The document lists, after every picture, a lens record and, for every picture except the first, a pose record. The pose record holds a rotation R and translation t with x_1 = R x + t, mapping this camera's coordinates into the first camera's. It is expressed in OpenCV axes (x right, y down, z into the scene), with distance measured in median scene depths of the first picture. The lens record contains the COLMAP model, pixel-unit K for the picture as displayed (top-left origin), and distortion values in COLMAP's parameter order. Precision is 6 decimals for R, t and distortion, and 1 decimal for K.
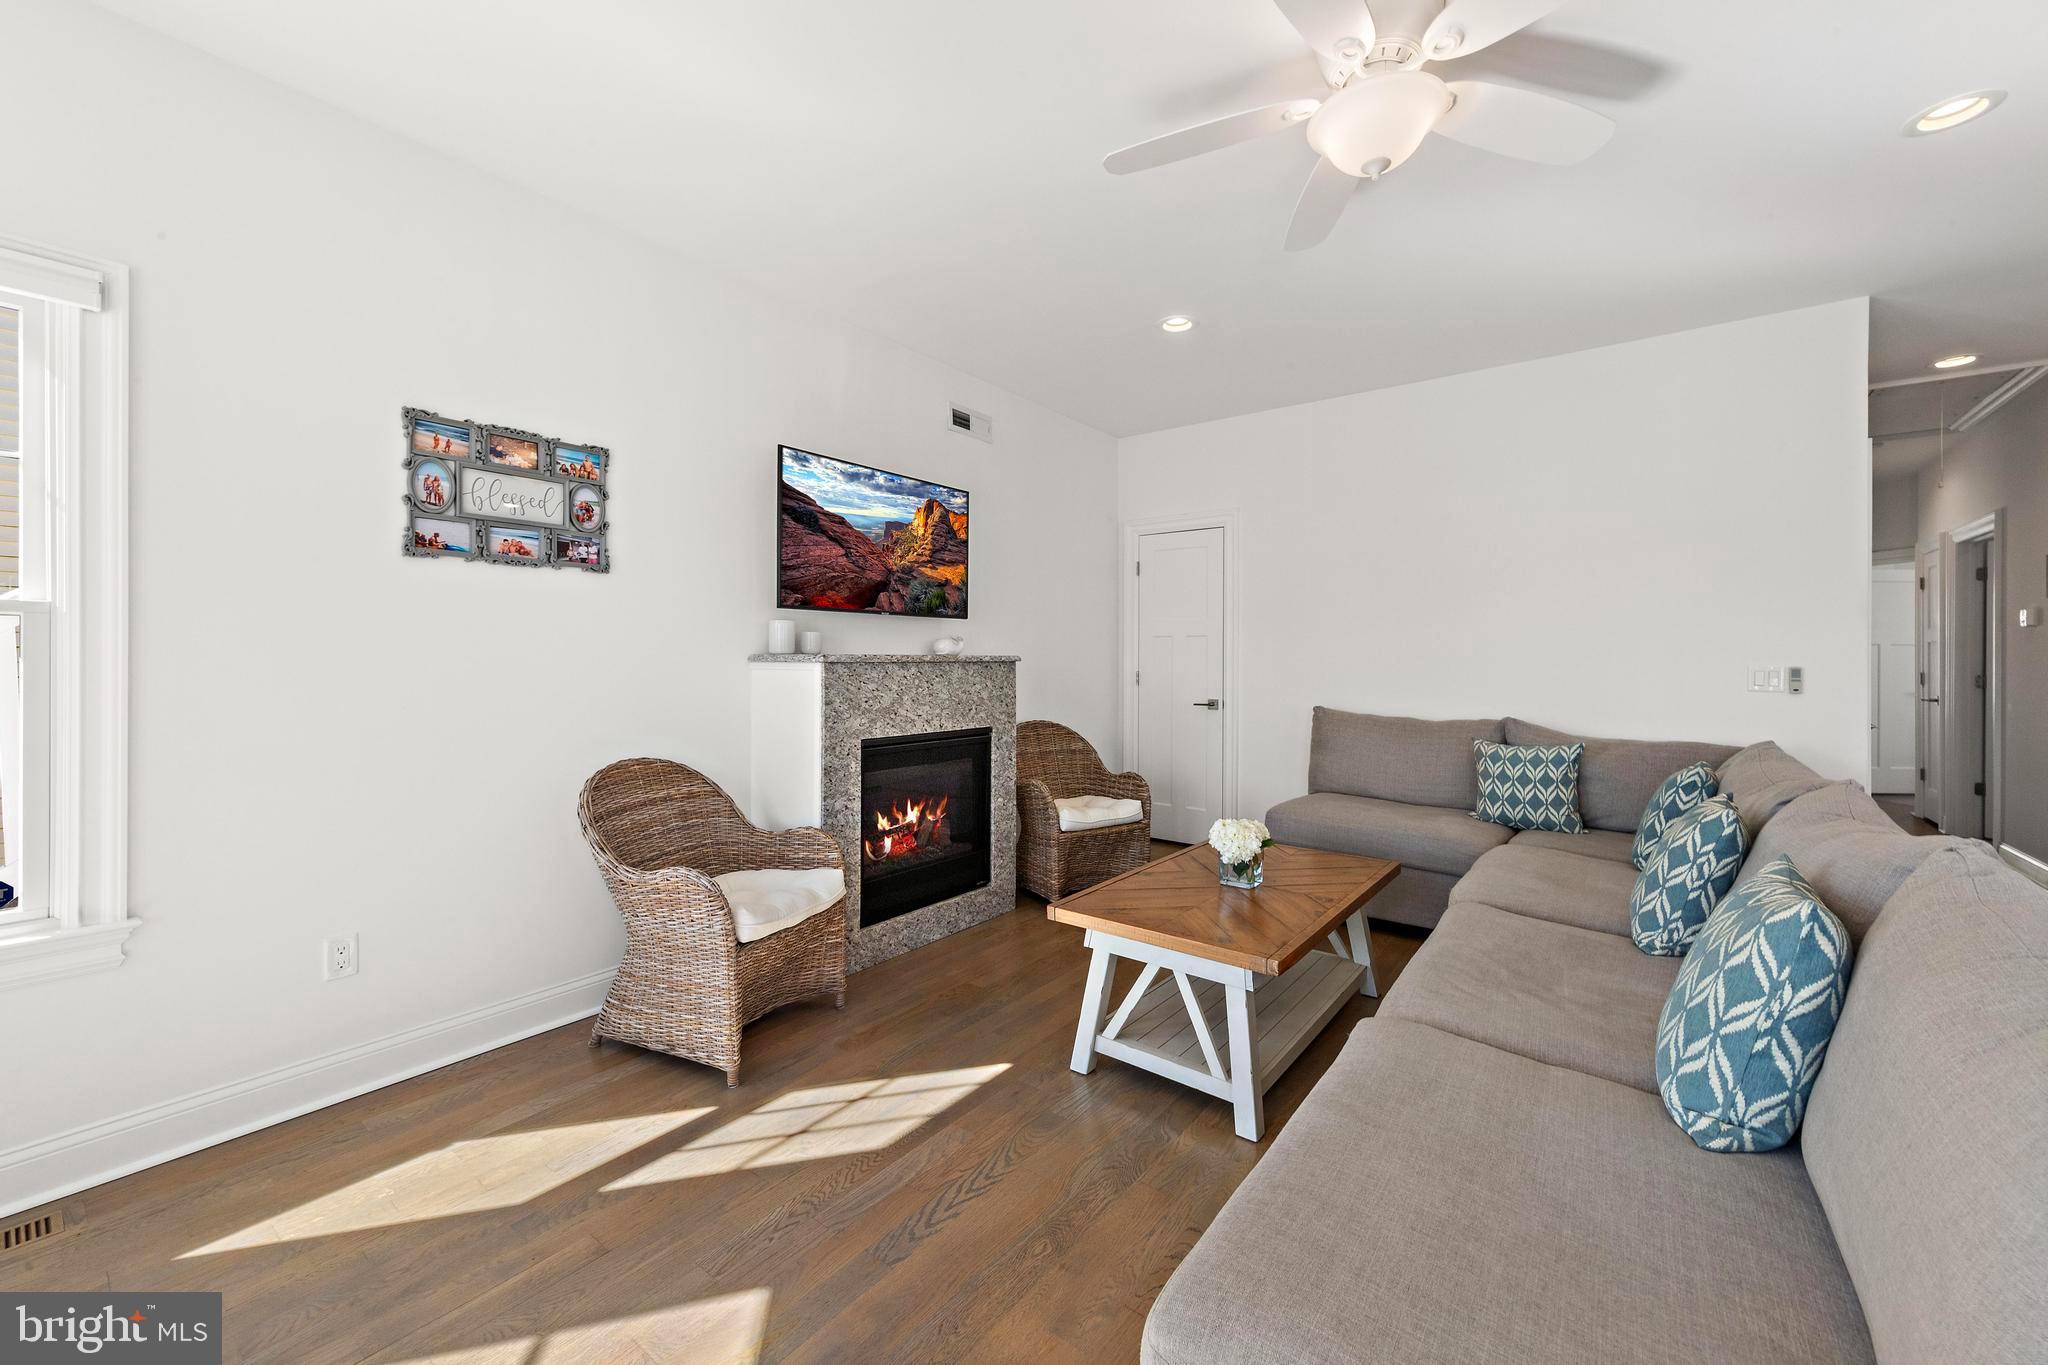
lens RADIAL K [[796.3, 0, 1021.5], [0, 796.3, 665.1], [0, 0, 1]] dist [0.004564, -0.000015]
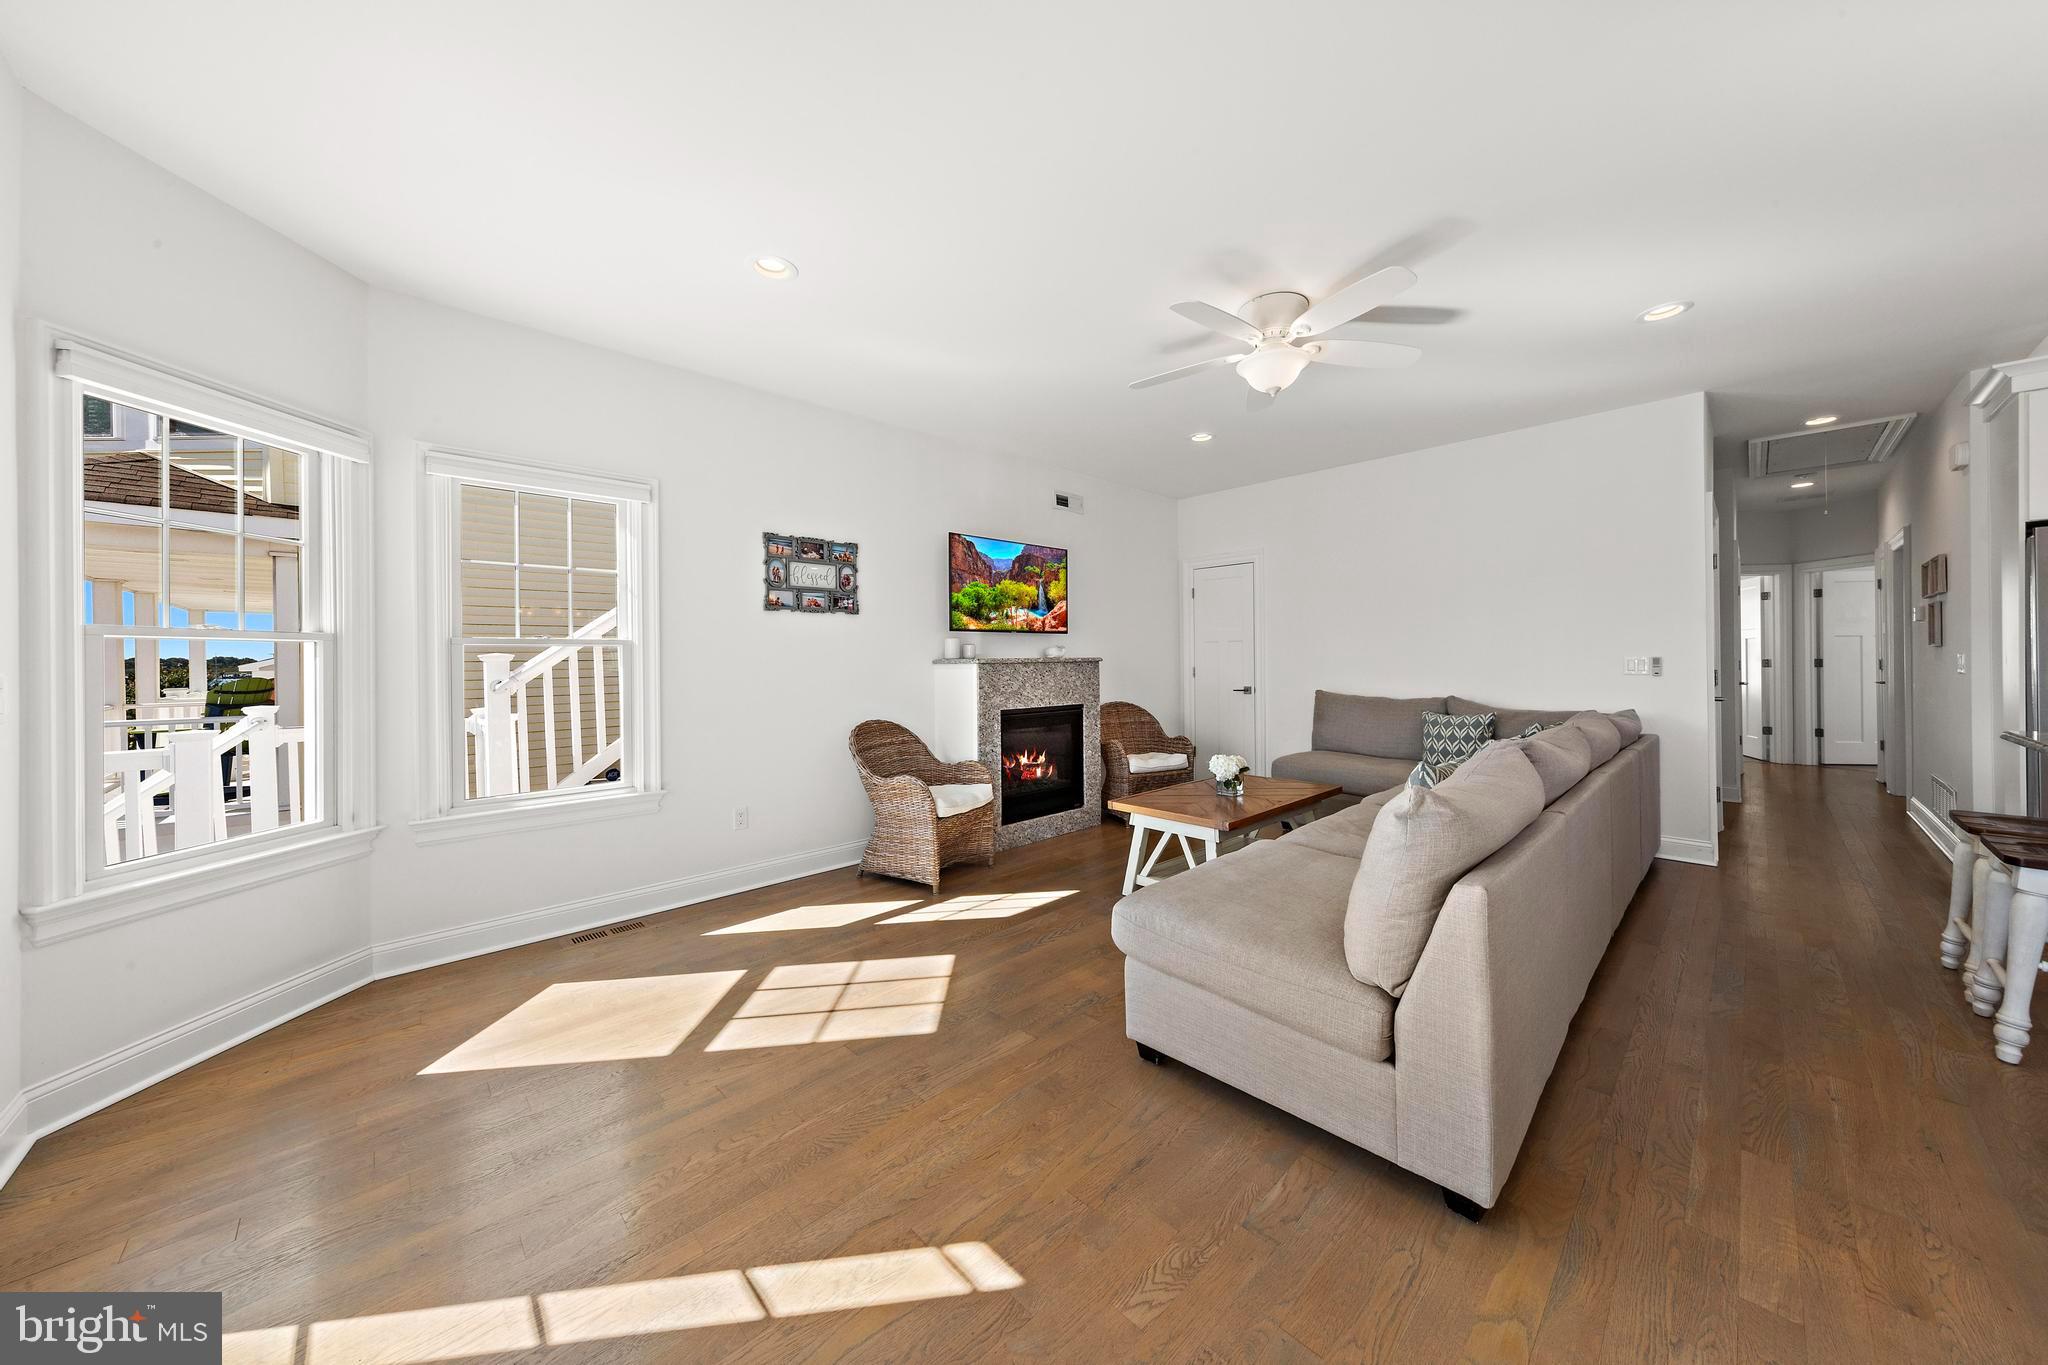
lens RADIAL K [[689.4, 0, 1030.5], [0, 689.4, 661.2], [0, 0, 1]] dist [0.007660, -0.000840]
pose [[0.989153, -0.014830, -0.146140, 0.080338], [0.013958, 0.999878, -0.006986, 0.004041], [0.146226, 0.004870, 0.989239, -0.464322]]
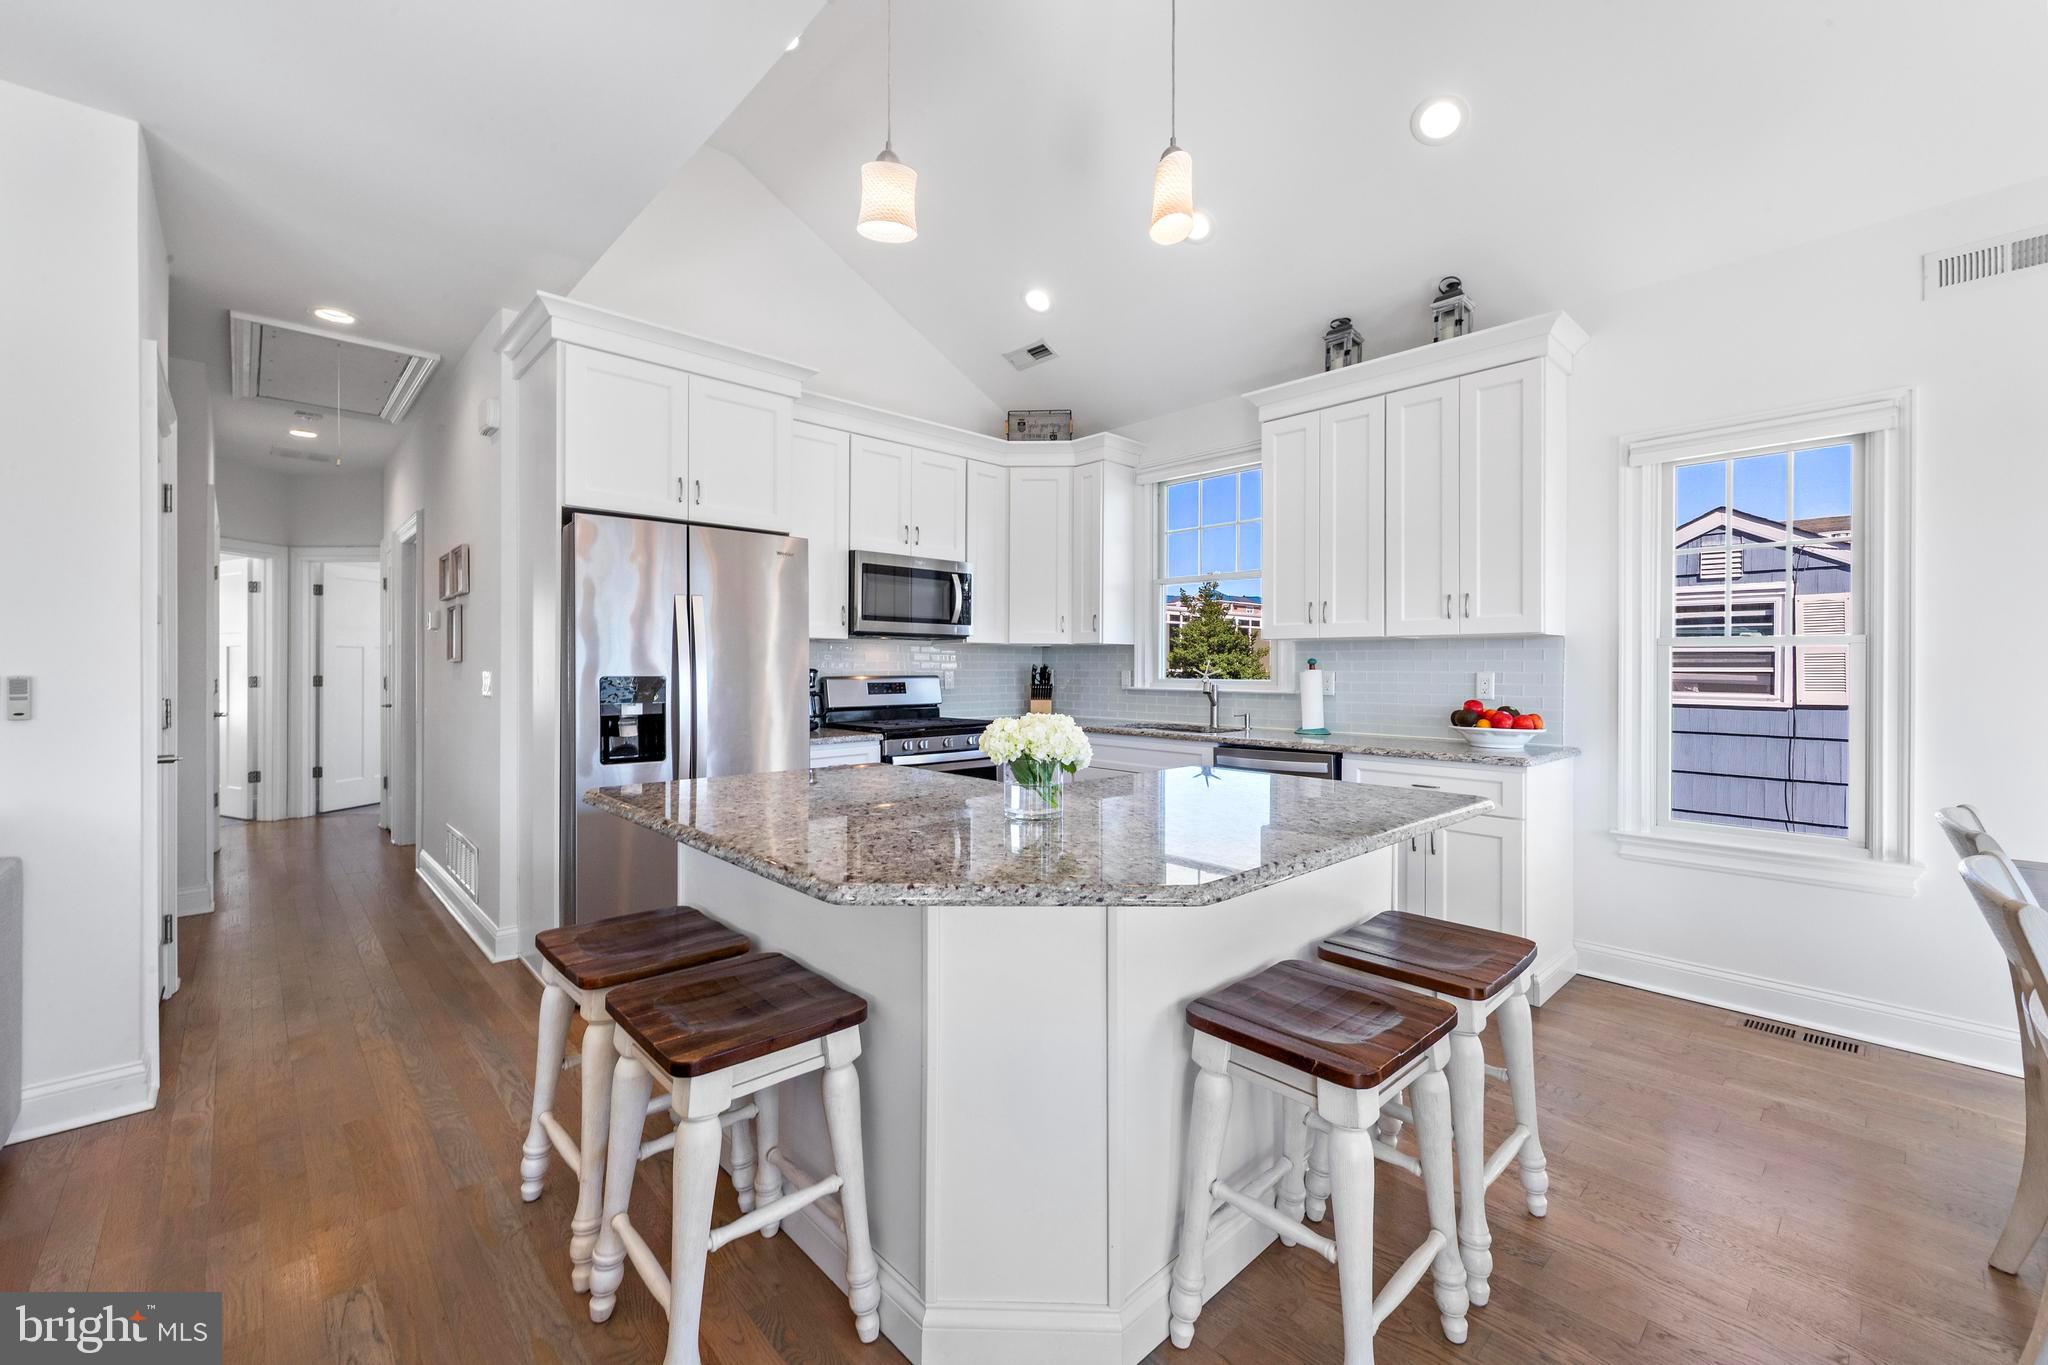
lens RADIAL K [[844.8, 0, 1038.7], [0, 844.8, 665.1], [0, 0, 1]] dist [0.006088, -0.000890]
pose [[0.156266, -0.002735, 0.987711, 0.578402], [0.007454, 0.999971, 0.001589, -0.001007], [-0.987687, 0.007114, 0.156282, 0.168302]]
